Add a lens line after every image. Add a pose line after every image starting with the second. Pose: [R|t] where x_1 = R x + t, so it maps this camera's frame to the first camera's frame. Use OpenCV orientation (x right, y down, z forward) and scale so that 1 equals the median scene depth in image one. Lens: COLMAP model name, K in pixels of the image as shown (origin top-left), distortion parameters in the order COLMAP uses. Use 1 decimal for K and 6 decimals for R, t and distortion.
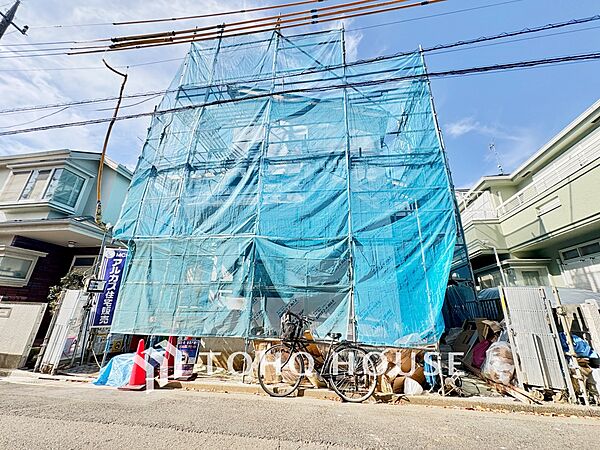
lens RADIAL K [[240.0, 0, 300.0], [0, 240.0, 225.0], [0, 0, 1]] dist [-0.000159, -0.000154]
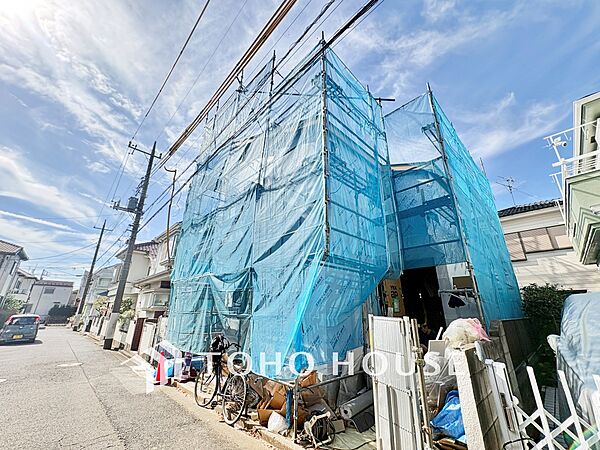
lens RADIAL K [[240.0, 0, 300.0], [0, 240.0, 225.0], [0, 0, 1]] dist [-0.000159, -0.000154]
pose [[0.804465, -0.217596, -0.552710, 1.048318], [0.212392, 0.974344, -0.074454, -0.012231], [0.554731, -0.057495, 0.830041, 0.241988]]
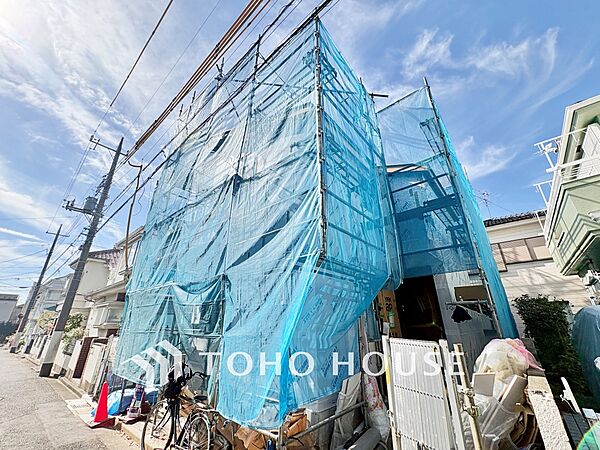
lens RADIAL K [[240.0, 0, 300.0], [0, 240.0, 225.0], [0, 0, 1]] dist [-0.000159, -0.000154]
pose [[0.855719, -0.224004, -0.466441, 0.909013], [0.199161, 0.974575, -0.102655, 0.016807], [0.477577, -0.005053, 0.878575, 0.379958]]
